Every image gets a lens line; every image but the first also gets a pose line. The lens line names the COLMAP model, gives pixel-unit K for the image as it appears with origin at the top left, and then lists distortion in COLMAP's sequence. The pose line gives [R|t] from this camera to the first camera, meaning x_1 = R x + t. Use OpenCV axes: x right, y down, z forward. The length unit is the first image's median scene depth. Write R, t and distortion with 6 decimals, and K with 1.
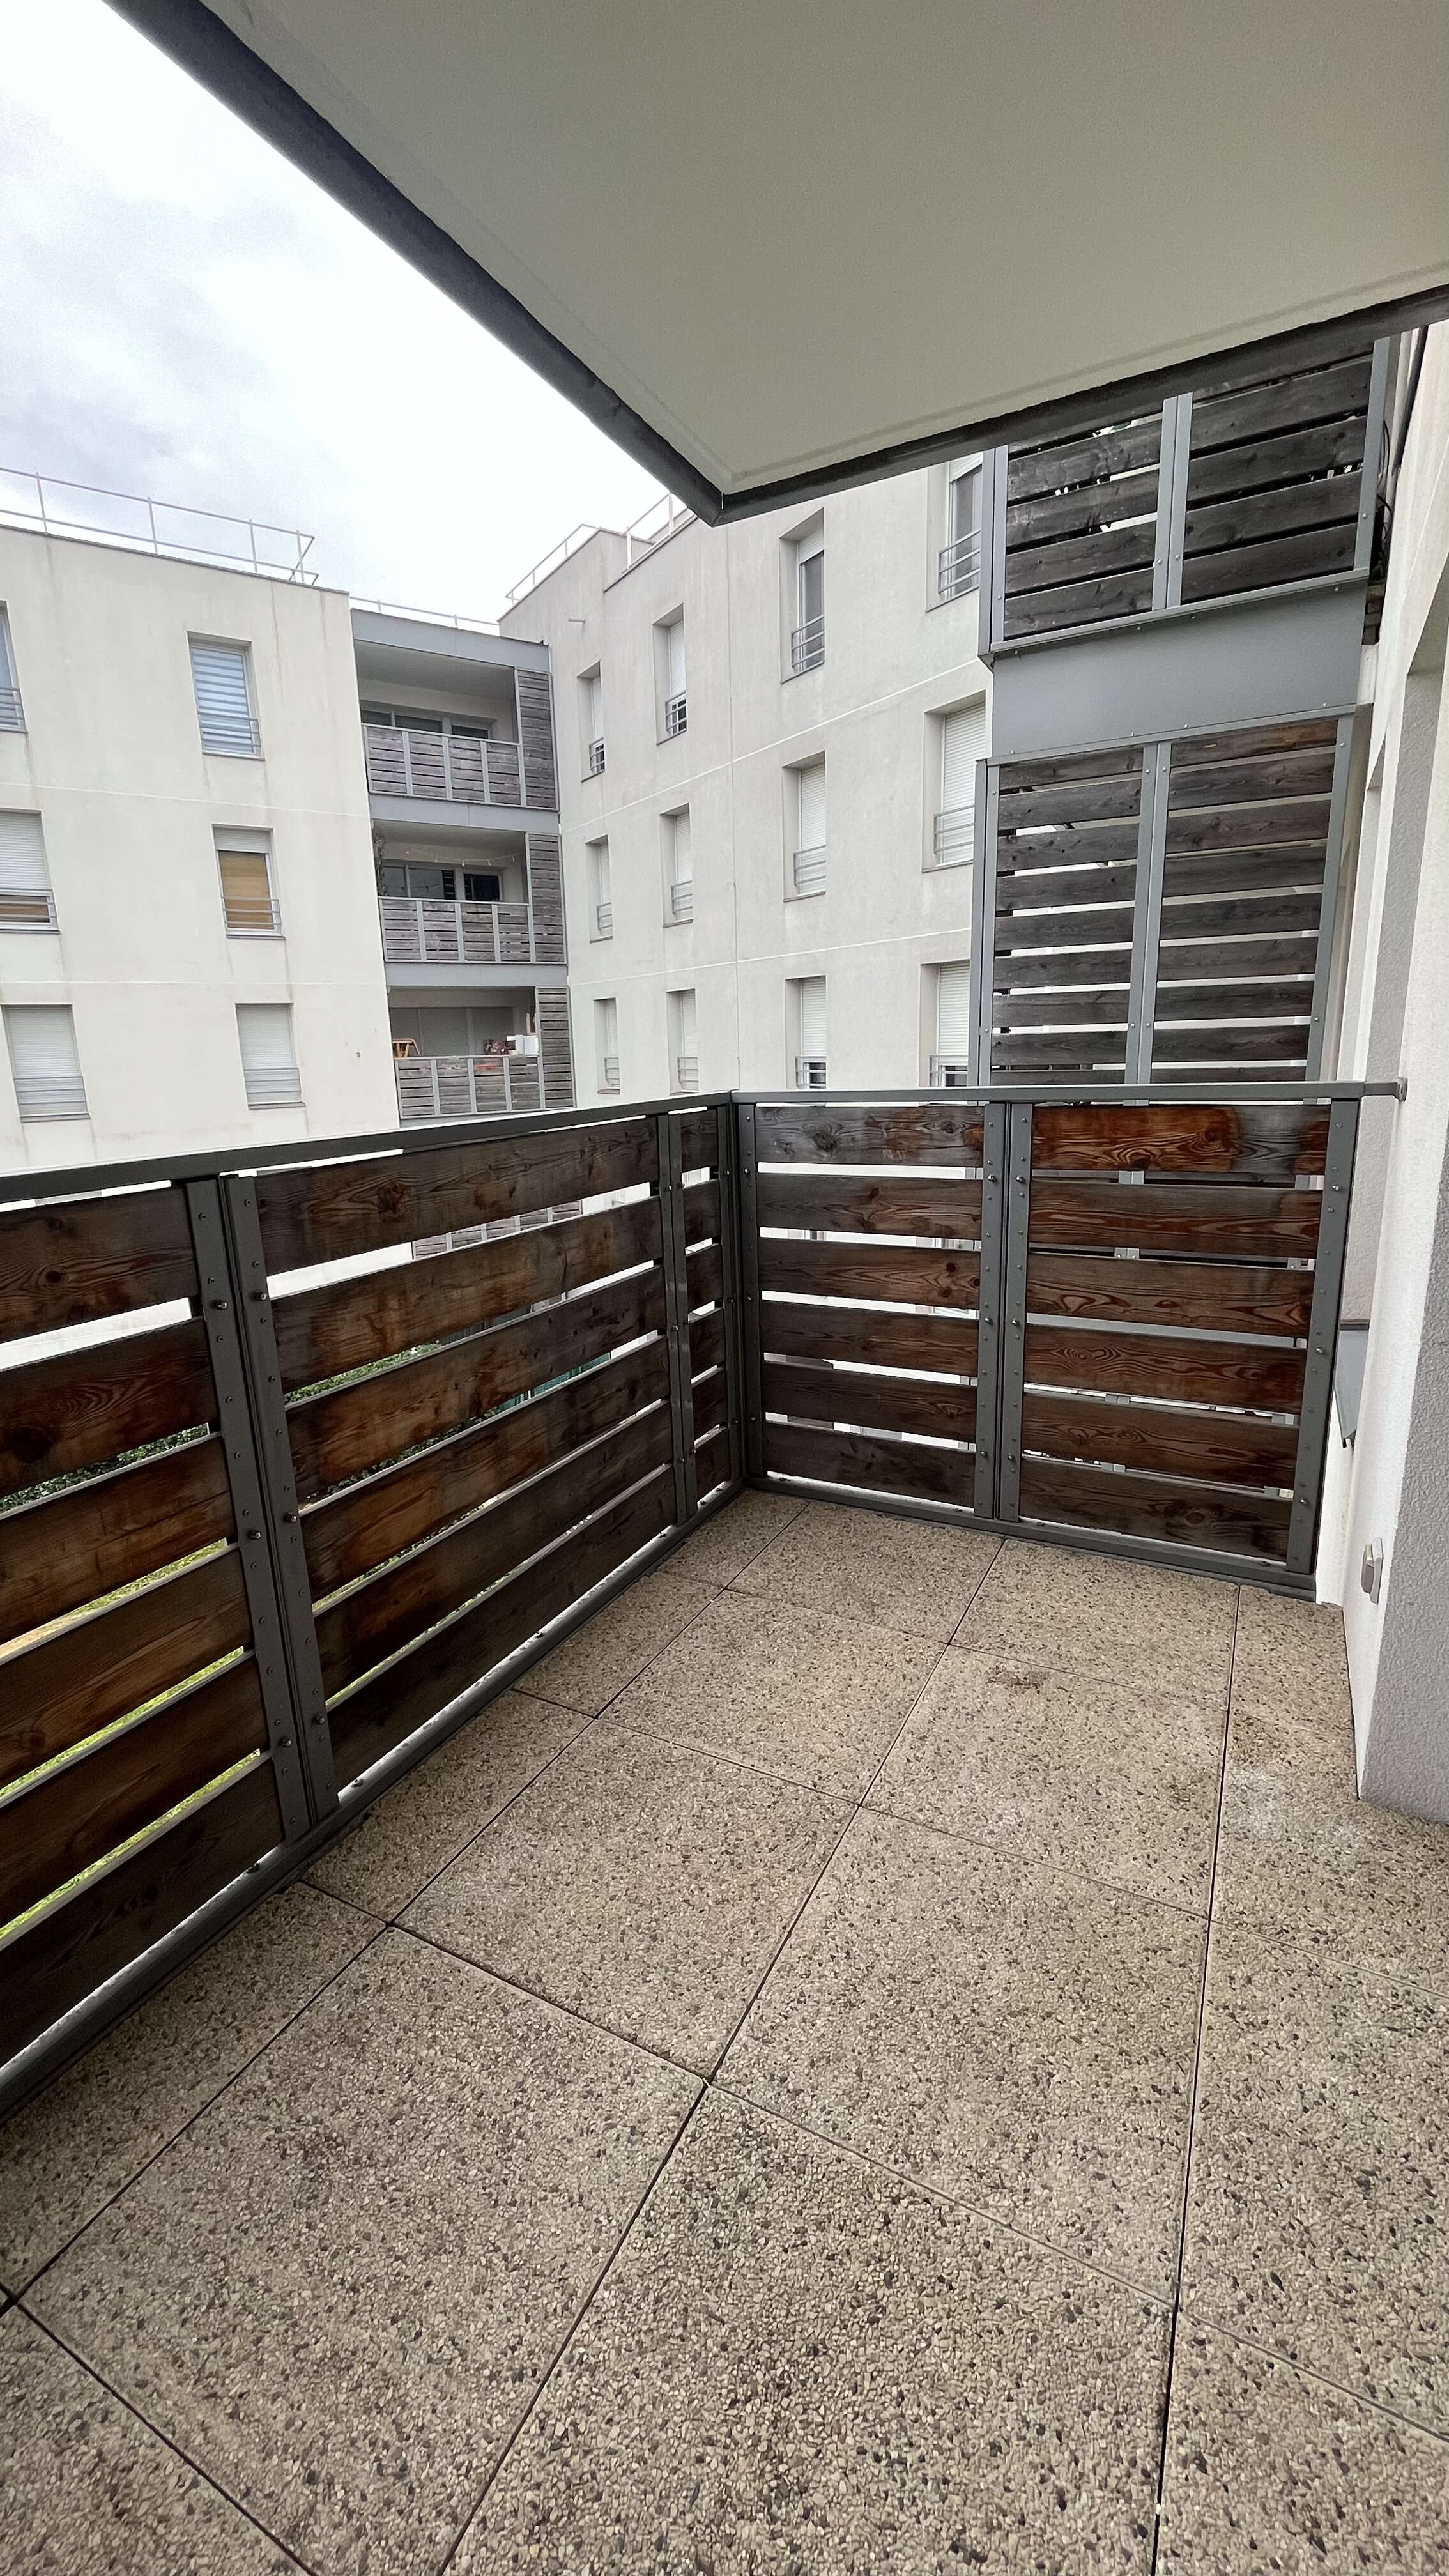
lens RADIAL K [[1045.9, 0, 716.8], [0, 1045.9, 1288.4], [0, 0, 1]] dist [0.000050, -0.000084]
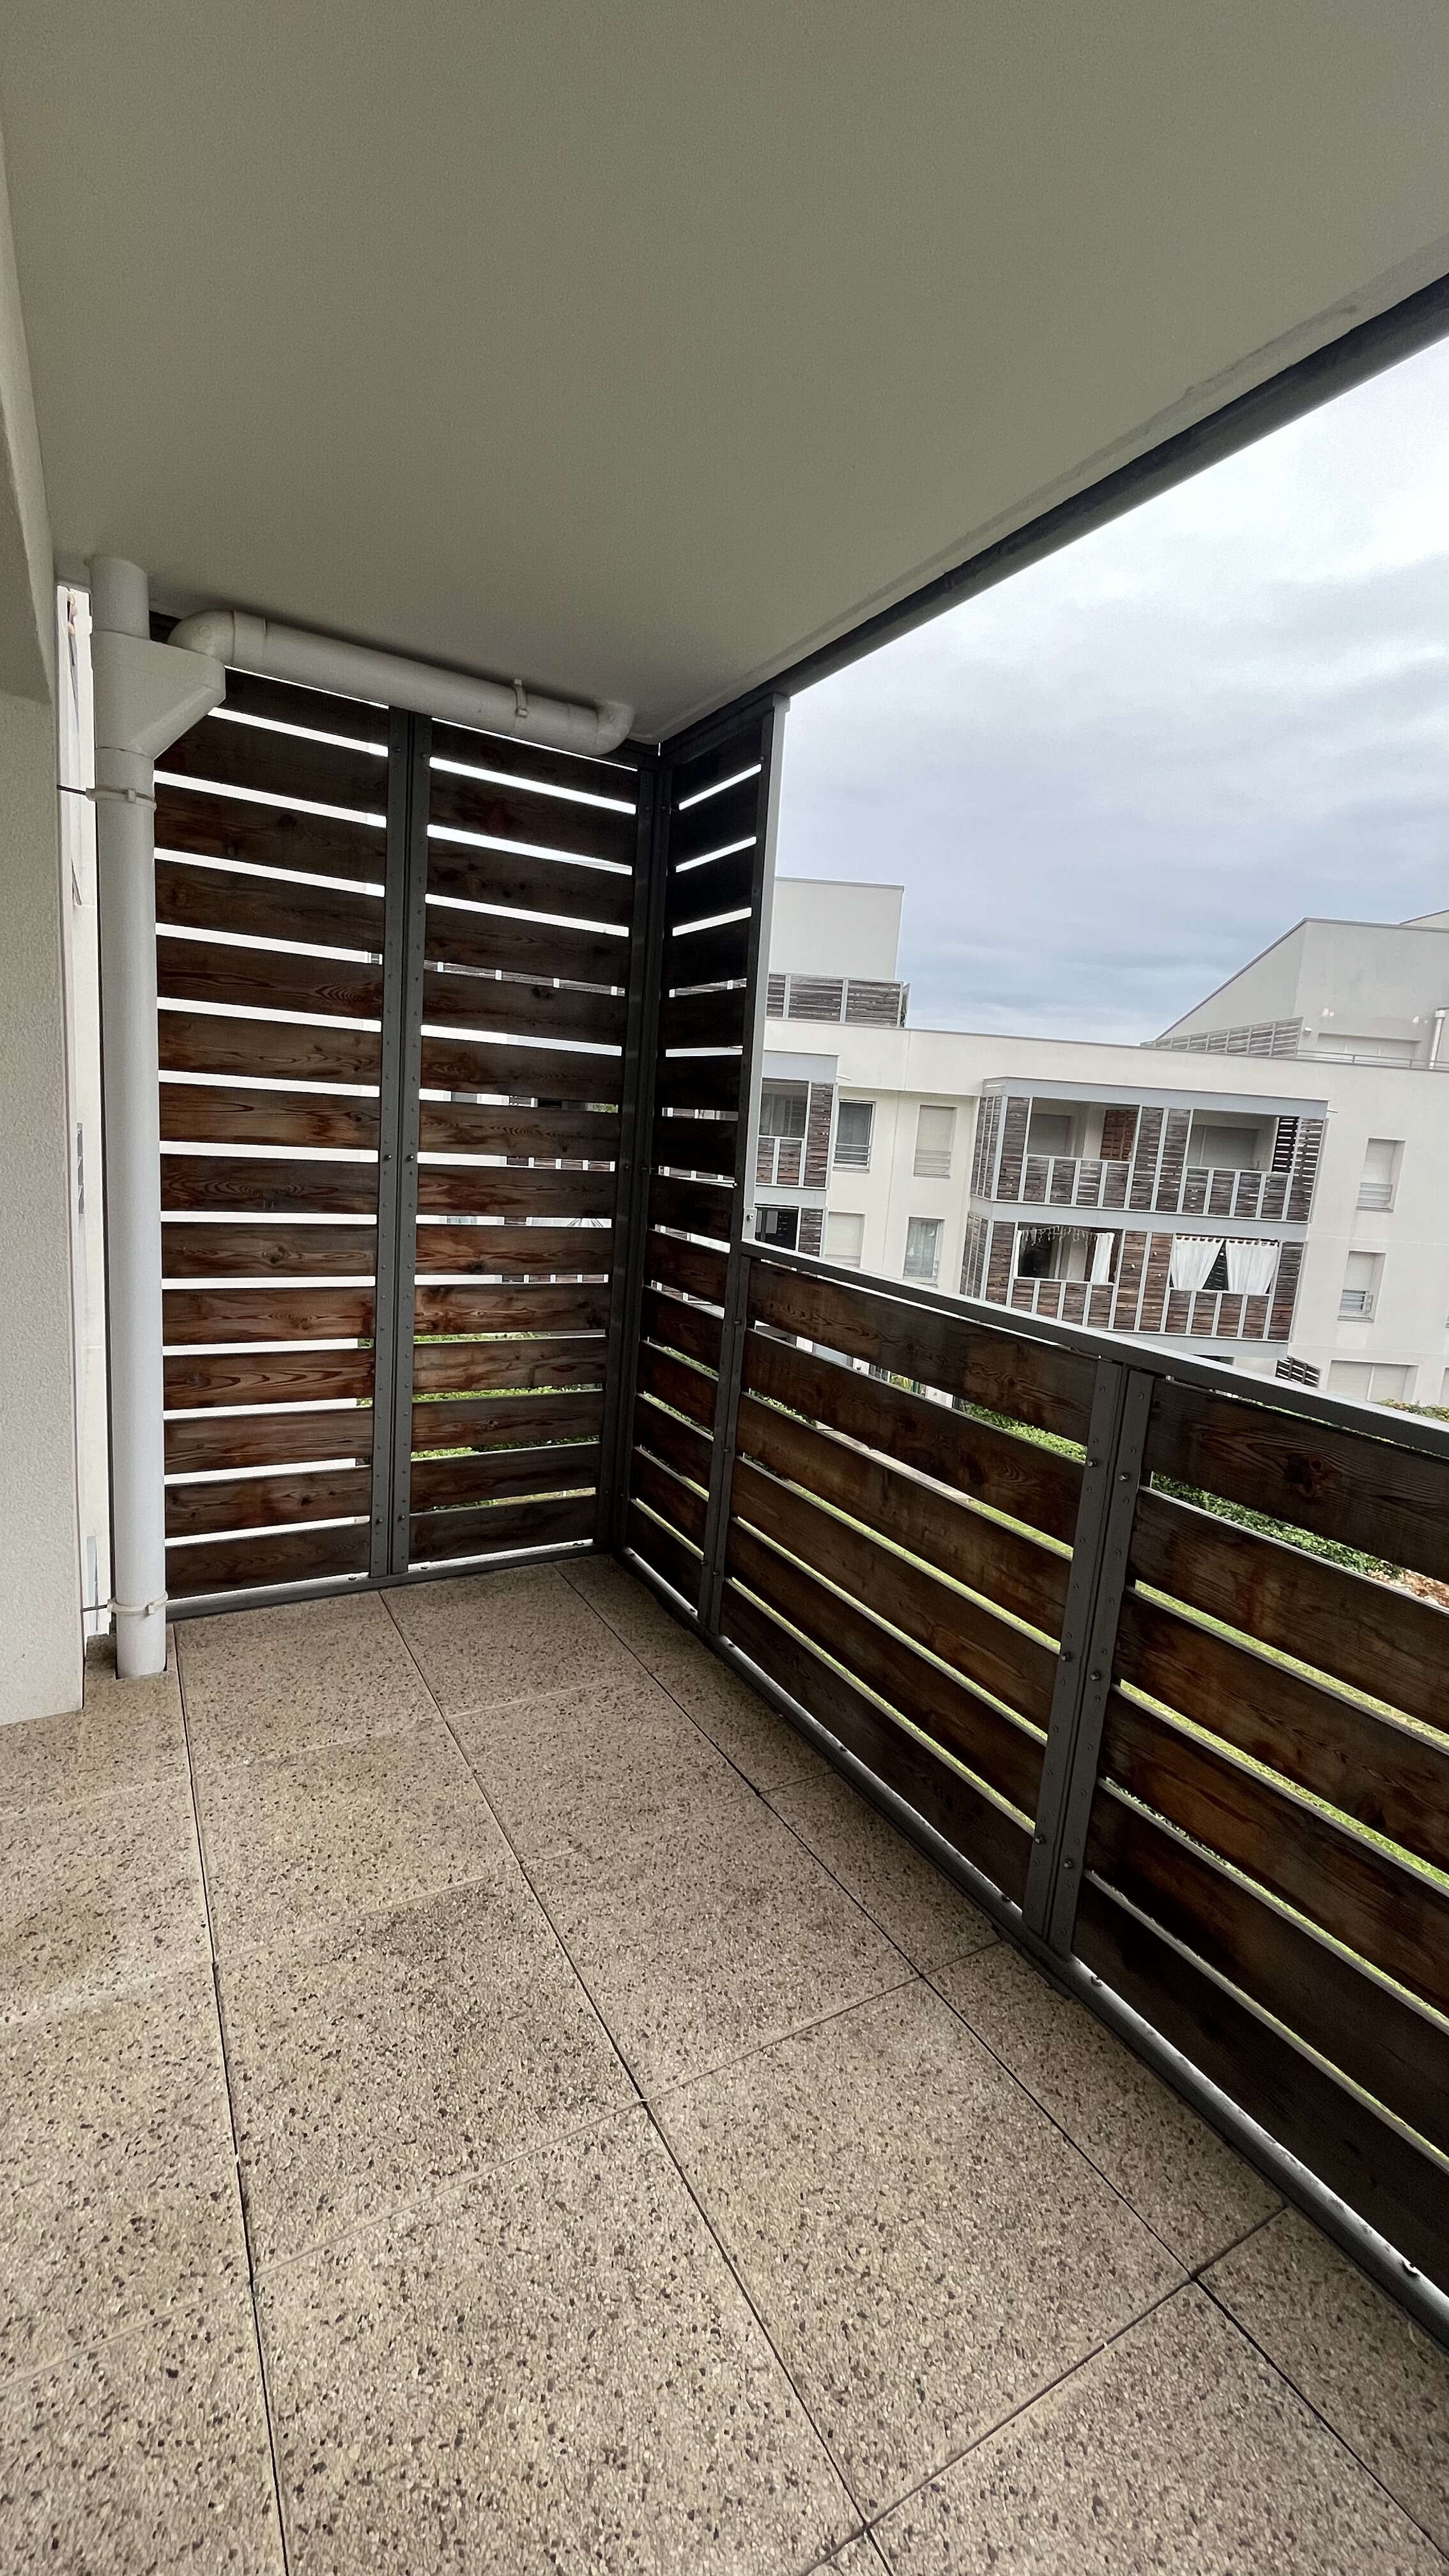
lens RADIAL K [[1045.9, 0, 716.8], [0, 1045.9, 1288.4], [0, 0, 1]] dist [0.000050, -0.000084]
pose [[-0.535645, 0.126719, -0.834881, 0.742971], [-0.247186, 0.921842, 0.298508, -0.426364], [0.807455, 0.366265, -0.462456, 1.149774]]
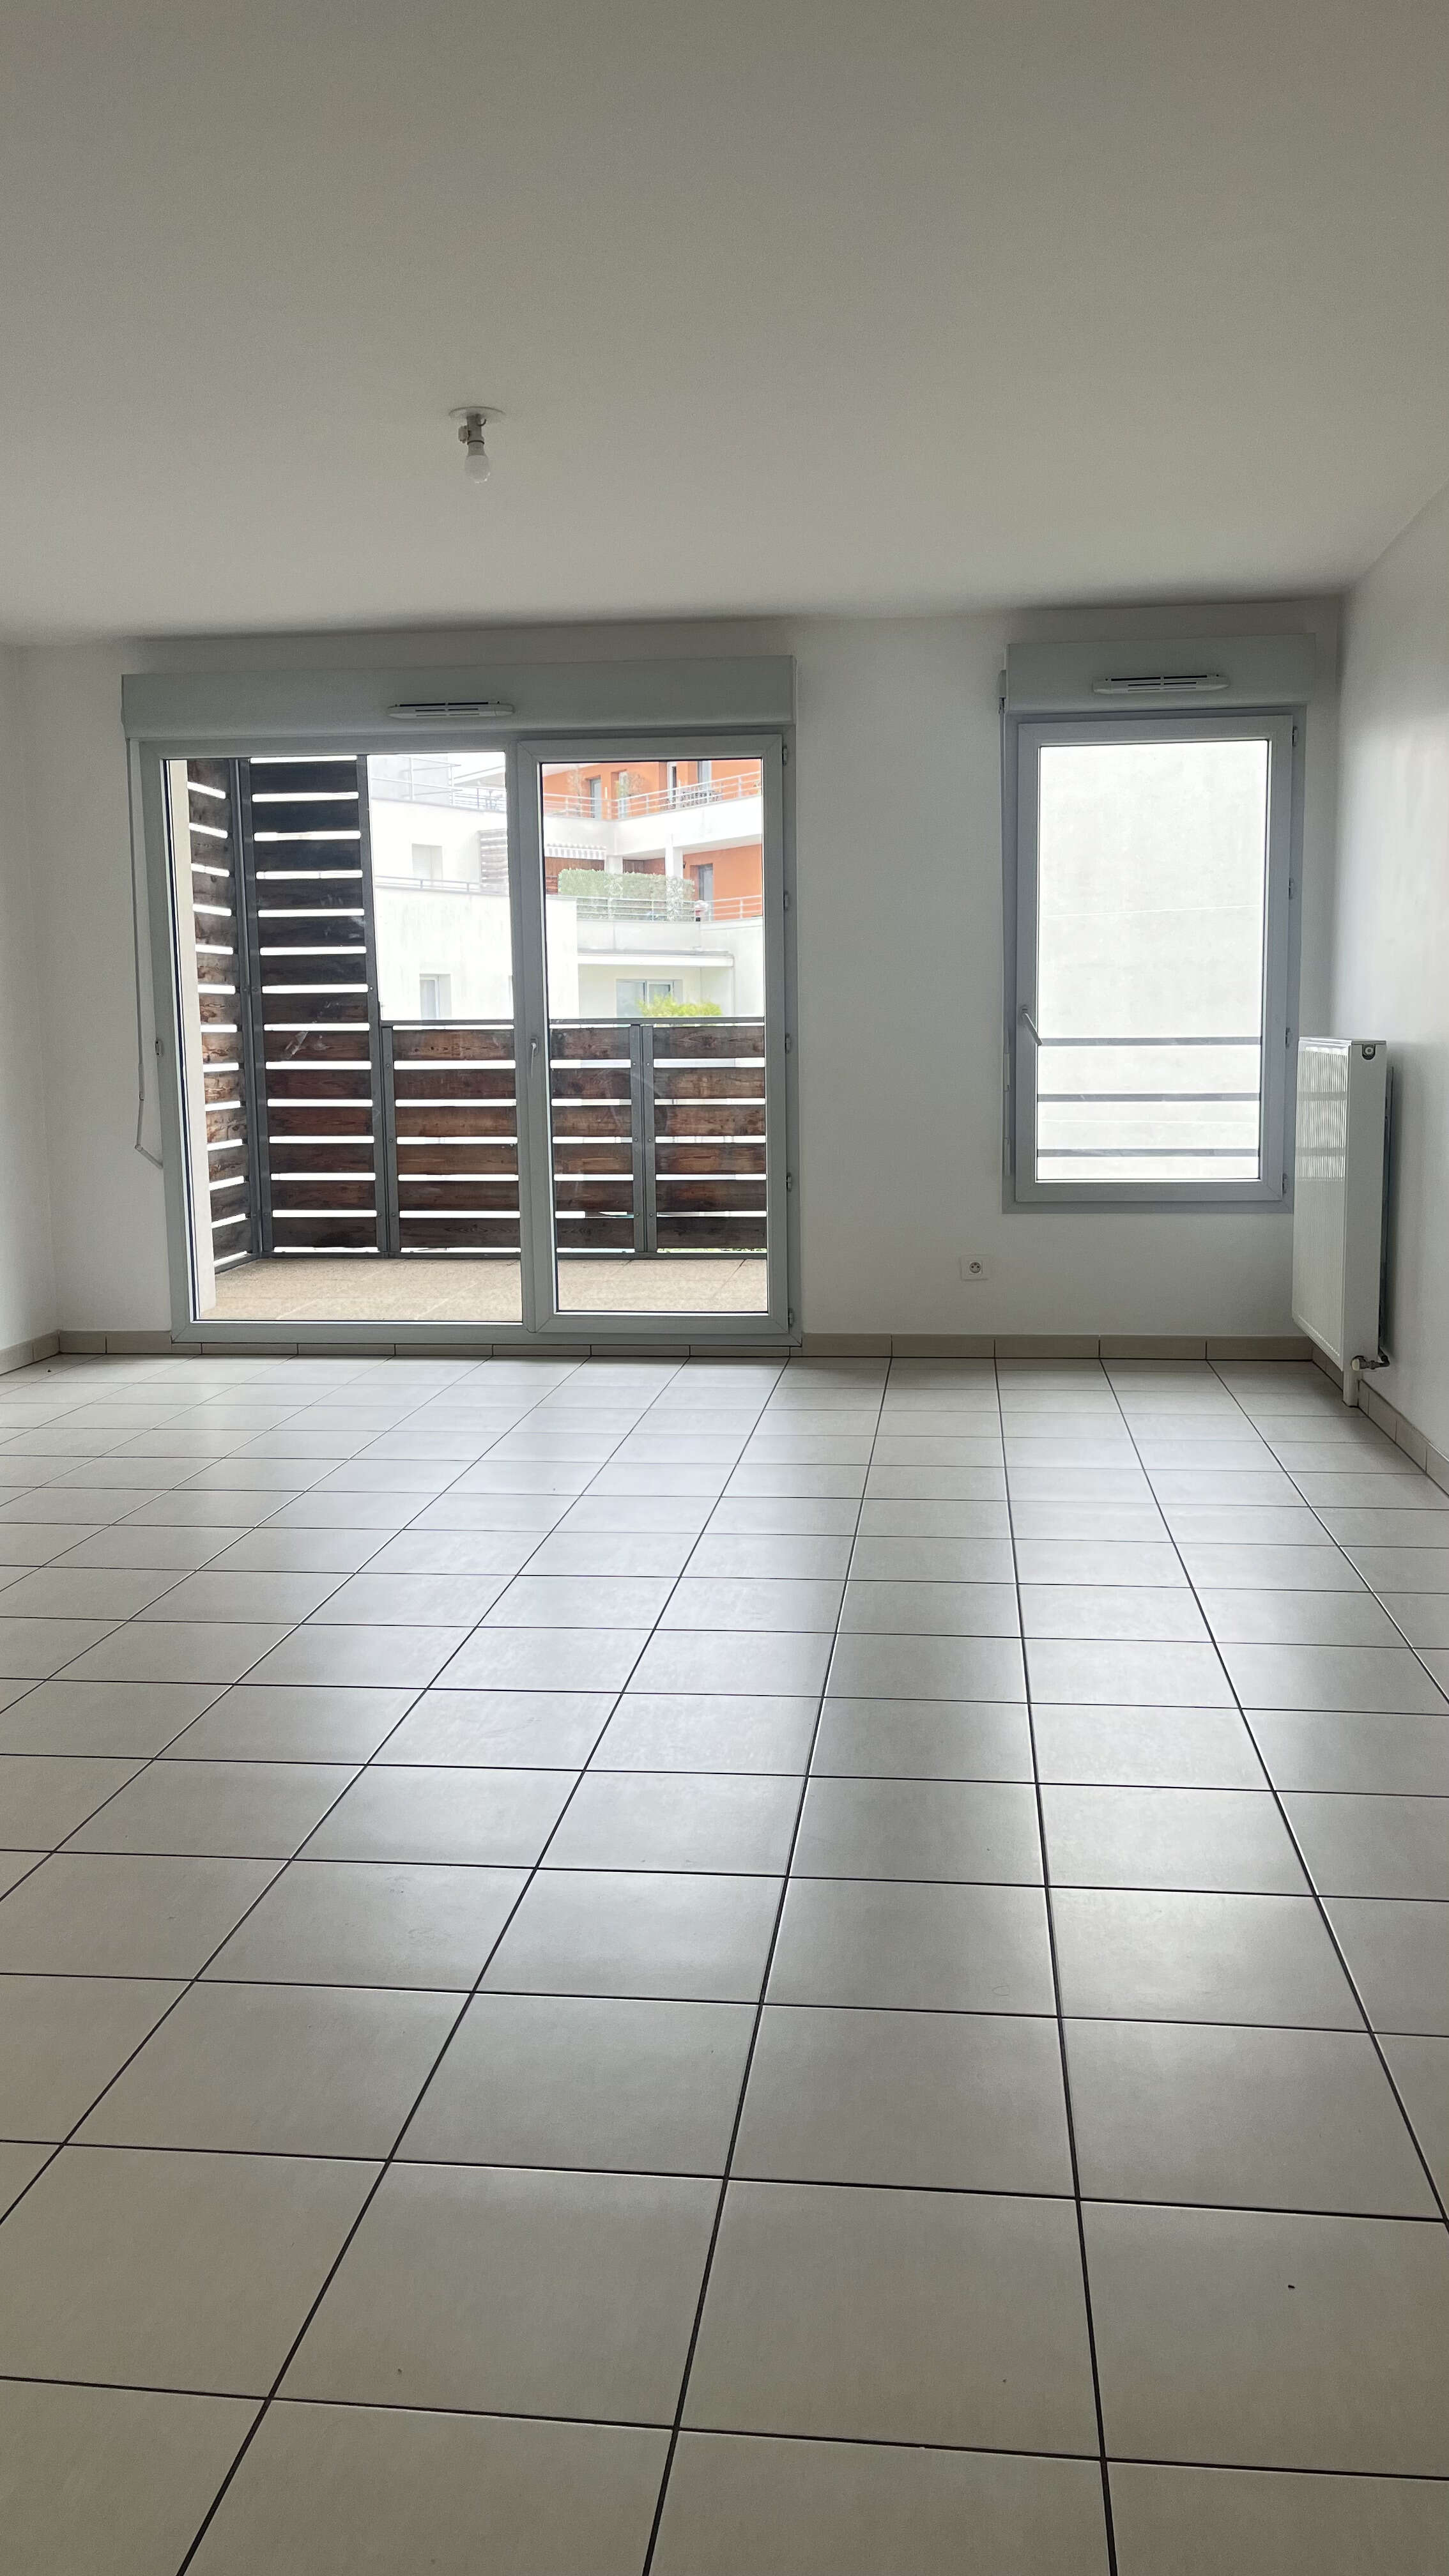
lens RADIAL K [[1943.7, 0, 724.5], [0, 1943.7, 1288.0], [0, 0, 1]] dist [0.128028, -0.158945]
pose [[0.357300, 0.154146, -0.921182, 5.477261], [-0.210252, 0.974246, 0.081474, 0.145688], [0.910017, 0.164570, 0.380508, -0.976637]]
